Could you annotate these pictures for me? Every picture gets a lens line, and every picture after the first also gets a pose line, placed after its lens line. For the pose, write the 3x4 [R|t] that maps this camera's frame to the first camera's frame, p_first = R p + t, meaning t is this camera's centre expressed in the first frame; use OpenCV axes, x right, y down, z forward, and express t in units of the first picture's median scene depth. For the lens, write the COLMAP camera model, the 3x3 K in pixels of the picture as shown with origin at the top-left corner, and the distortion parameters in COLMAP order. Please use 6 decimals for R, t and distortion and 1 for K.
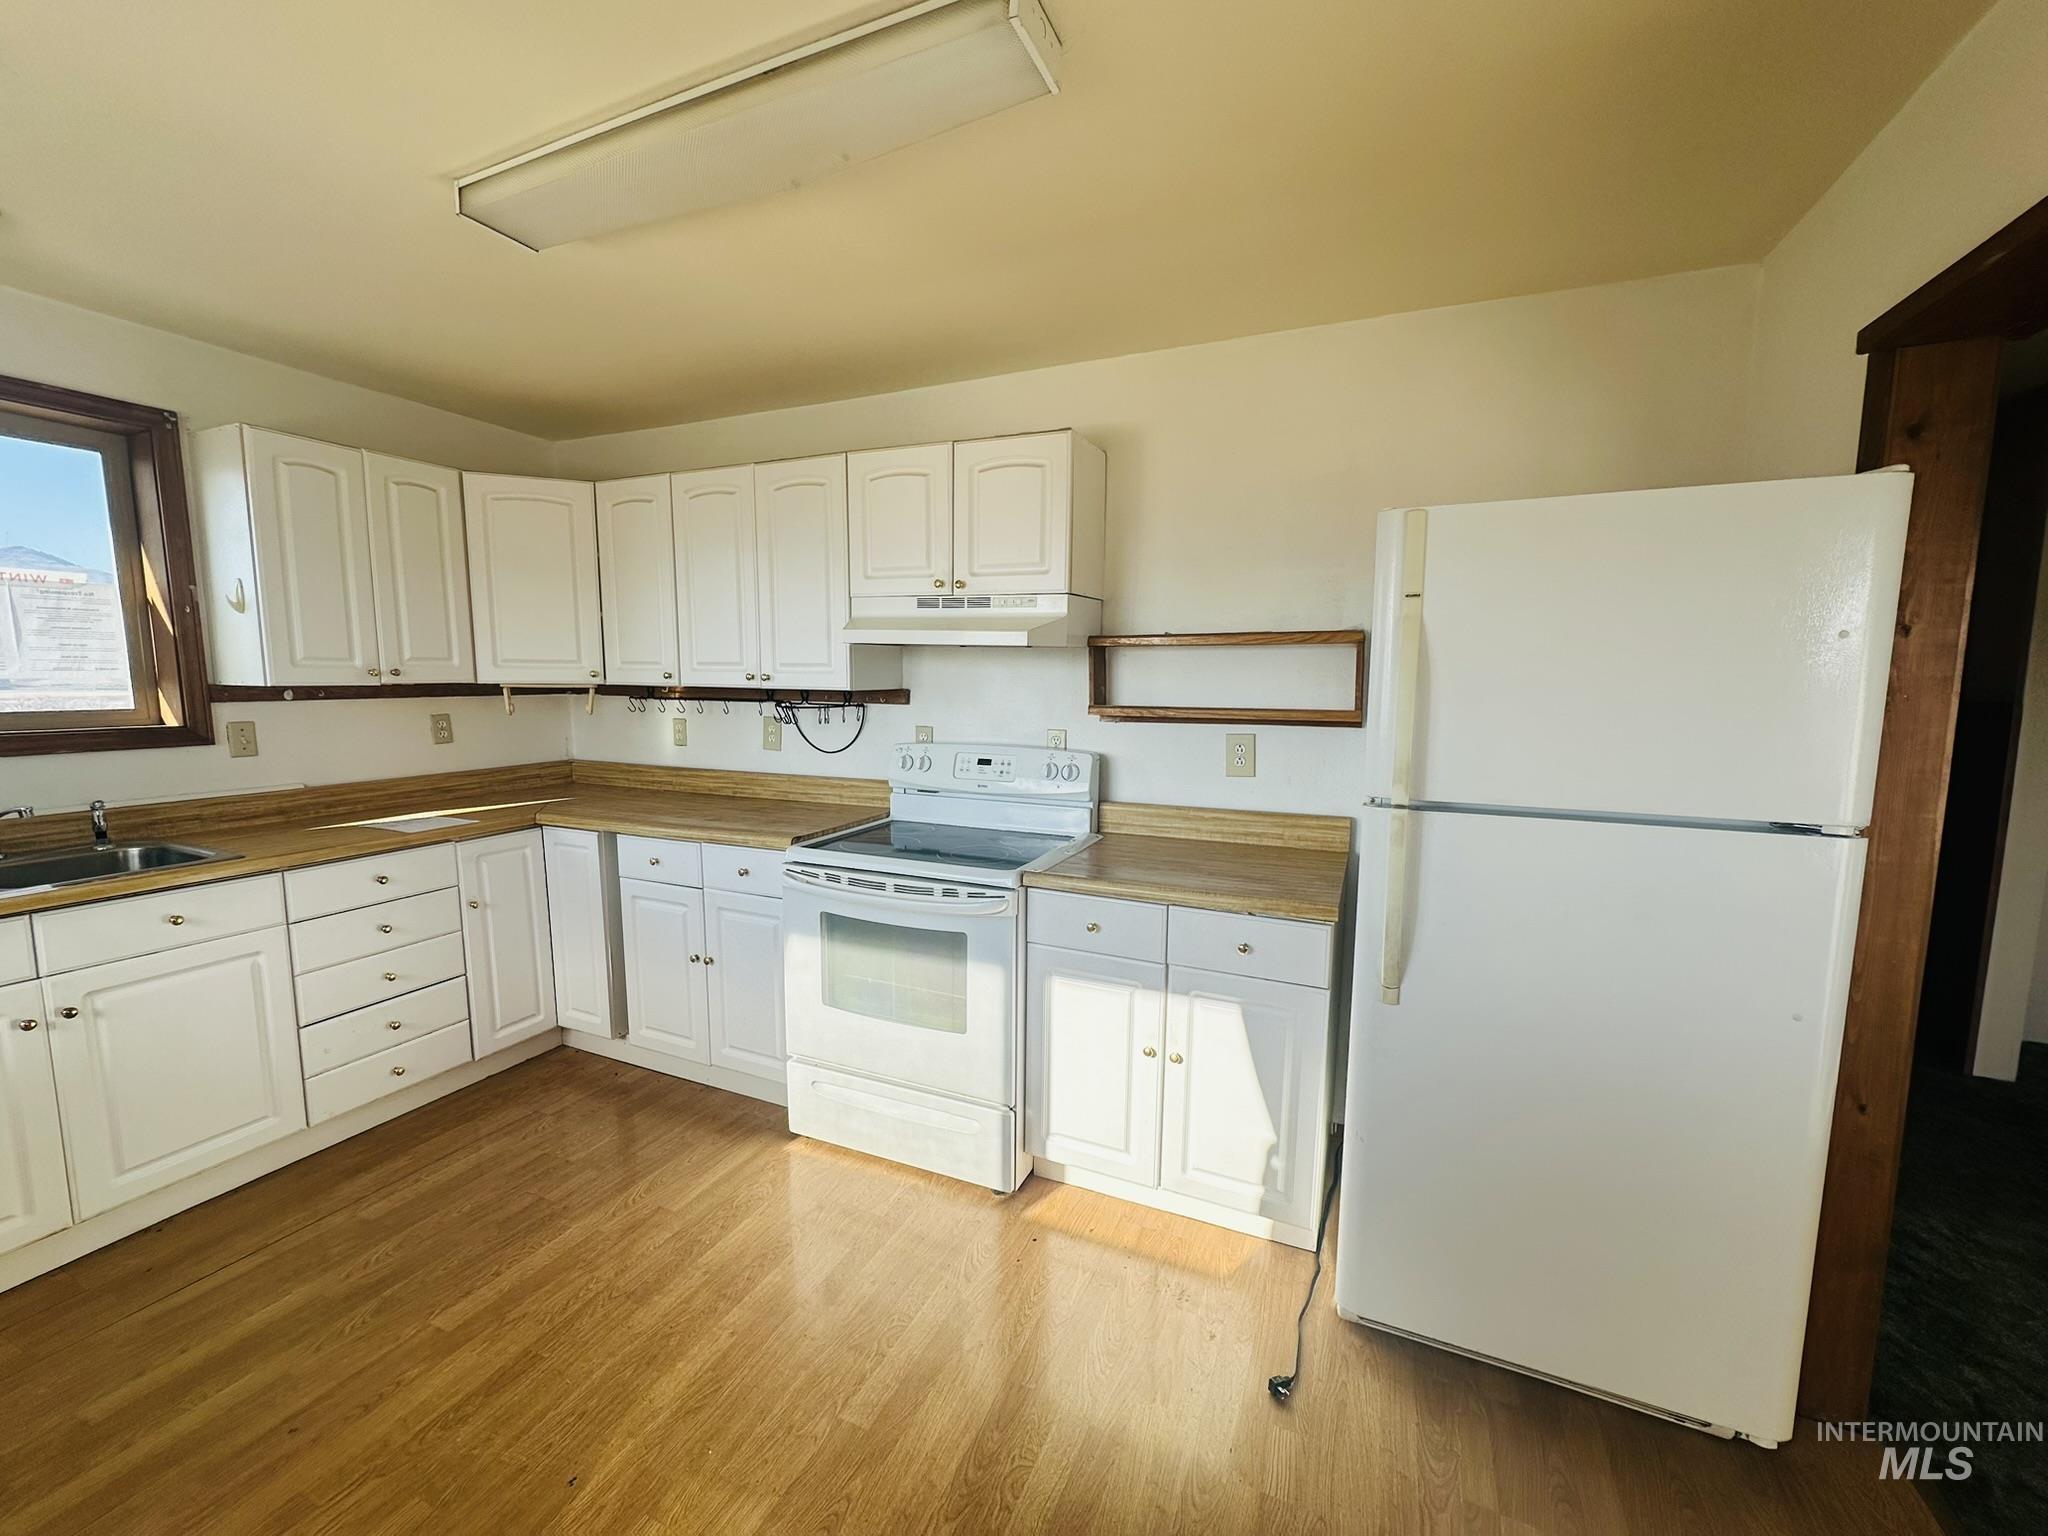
lens RADIAL K [[813.3, 0, 1030.9], [0, 813.3, 769.5], [0, 0, 1]] dist [-0.001995, 0.000204]
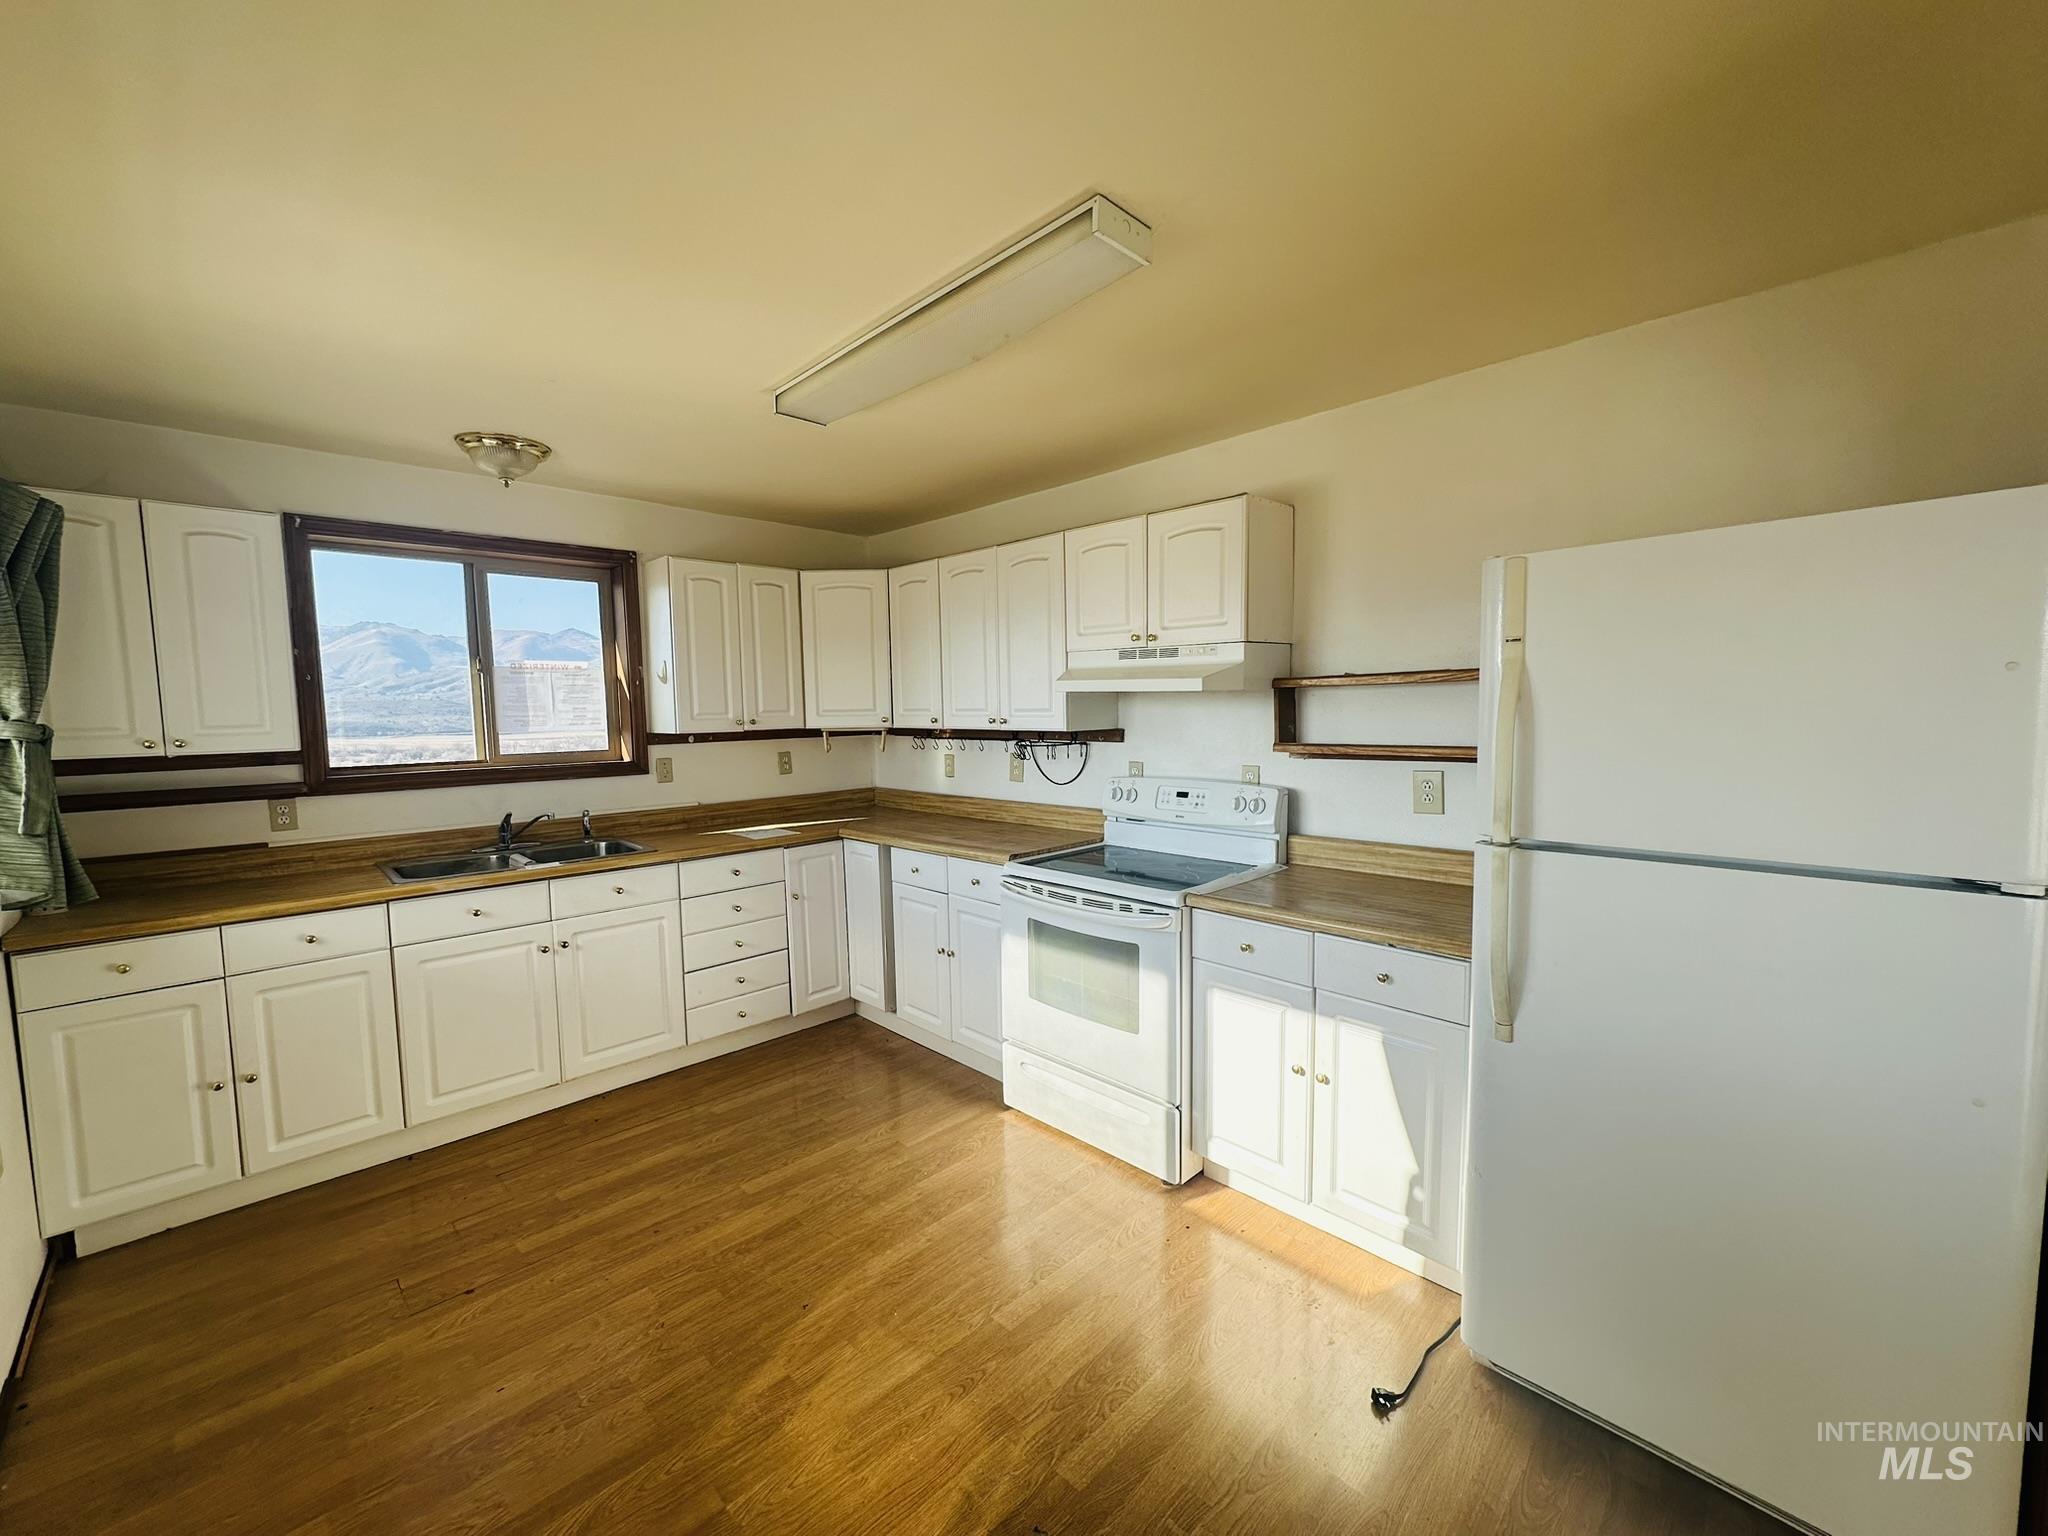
lens RADIAL K [[813.3, 0, 1030.9], [0, 813.3, 769.5], [0, 0, 1]] dist [-0.001995, 0.000204]
pose [[0.930388, 0.005431, -0.366535, 0.176221], [-0.019384, 0.999220, -0.034398, -0.001629], [0.366063, 0.039108, 0.929768, -0.111802]]
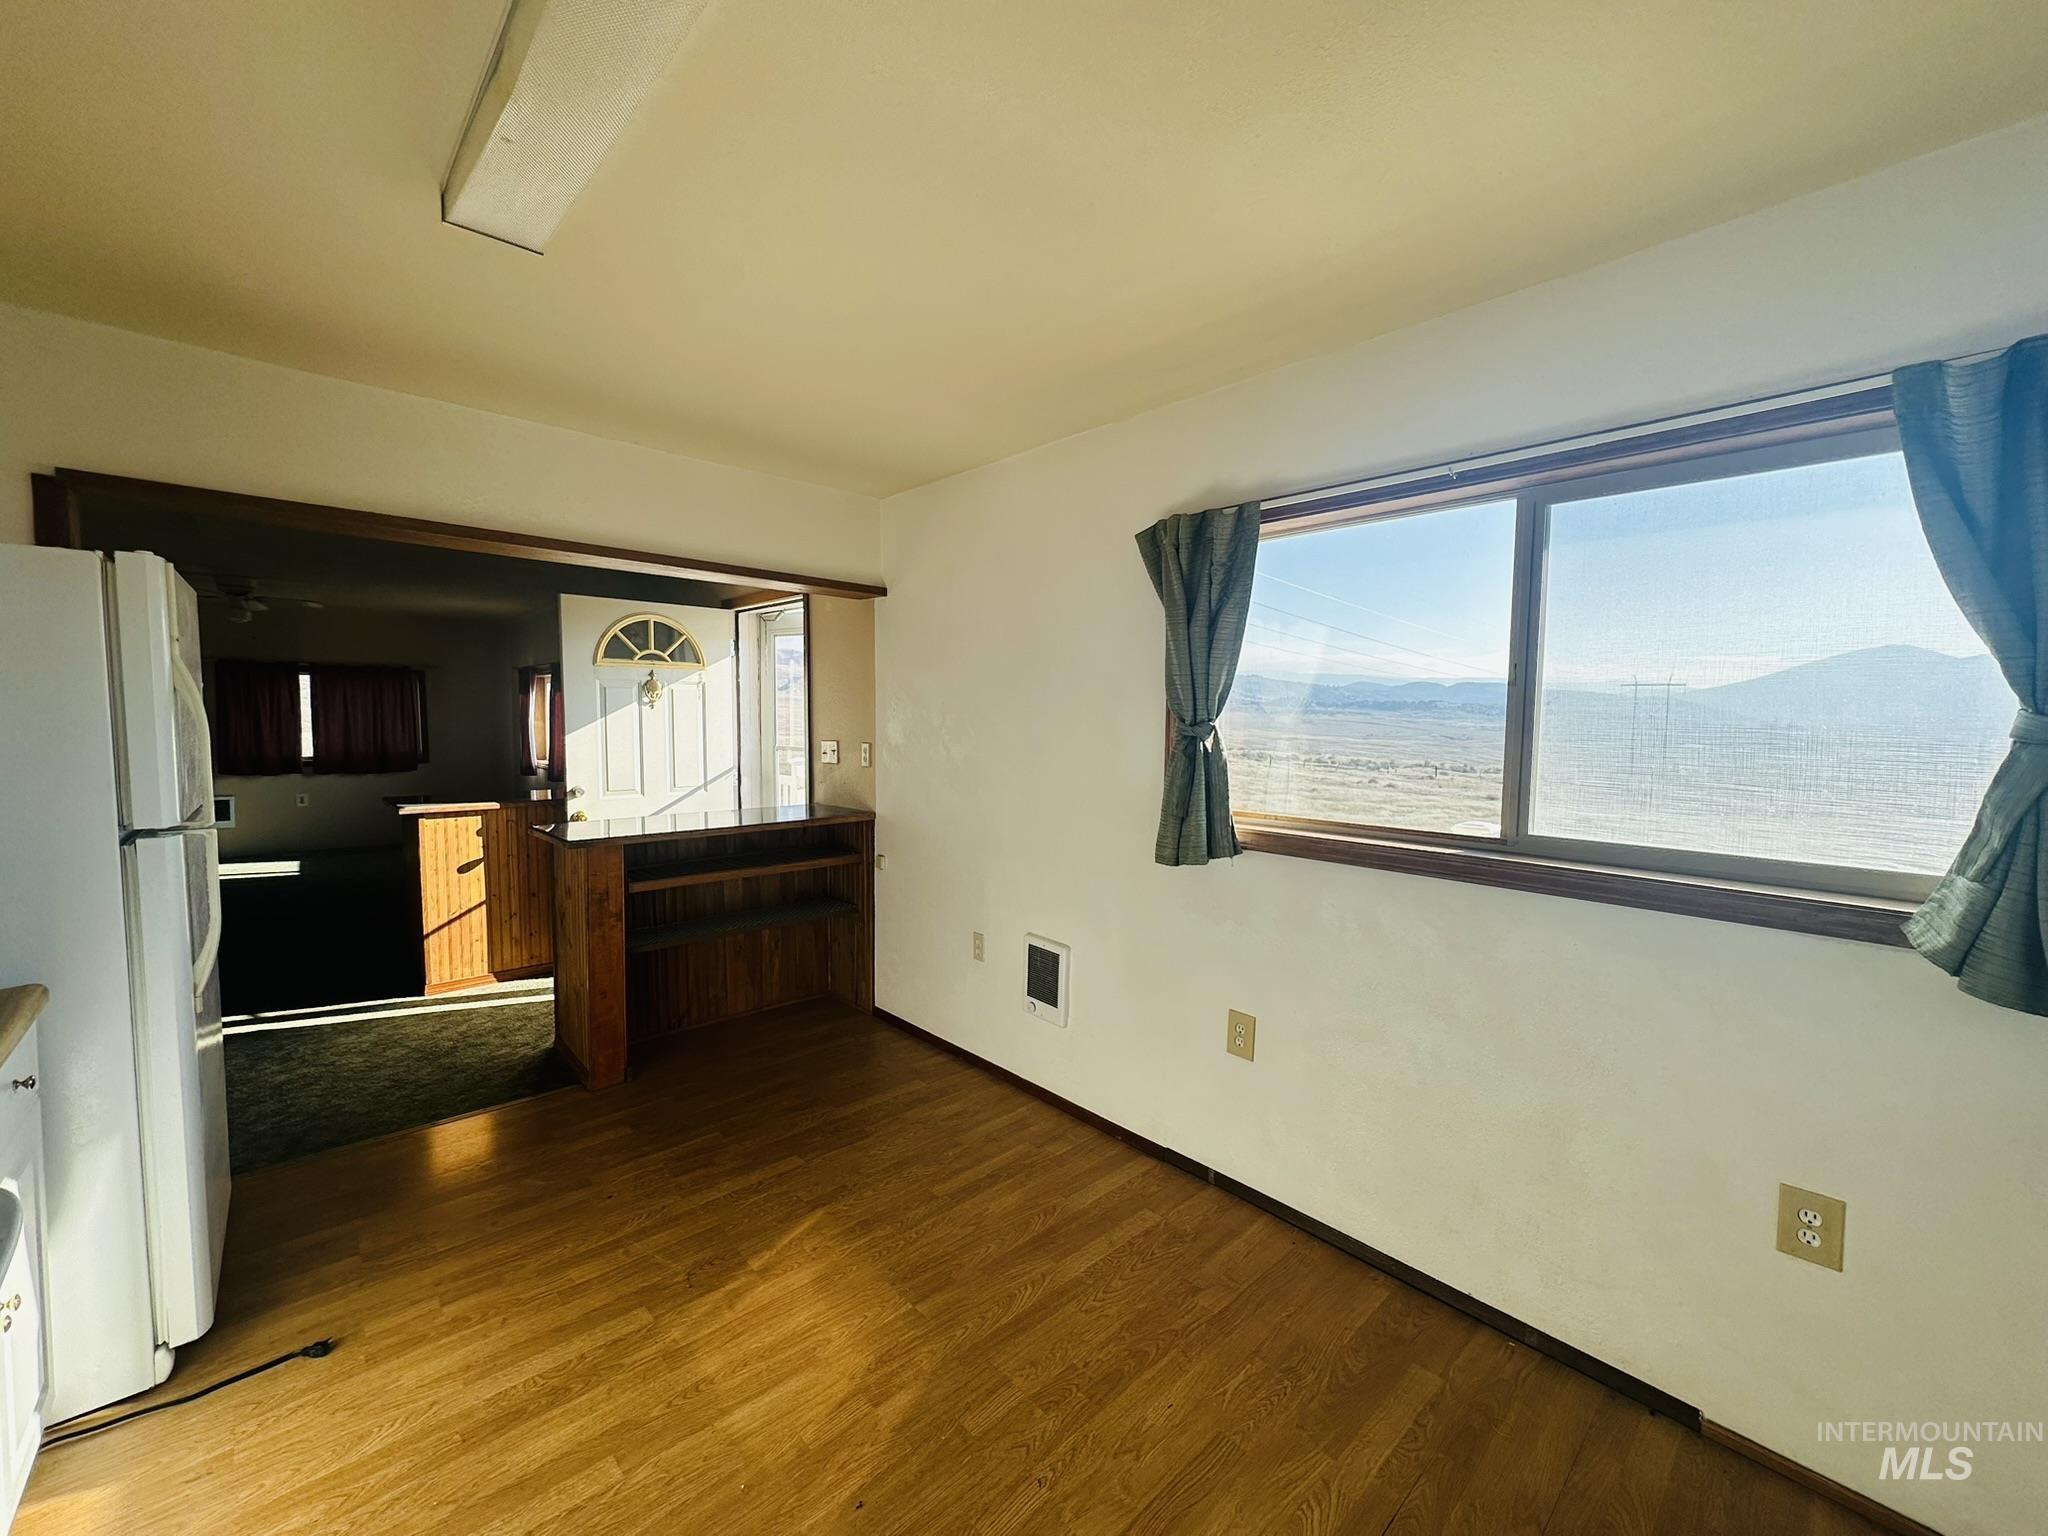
lens RADIAL K [[813.3, 0, 1030.9], [0, 813.3, 769.5], [0, 0, 1]] dist [-0.001995, 0.000204]
pose [[-0.919281, -0.045124, 0.391008, -0.661126], [0.026367, 0.984115, 0.175561, -0.128181], [-0.392719, 0.171699, -0.903488, 0.990584]]
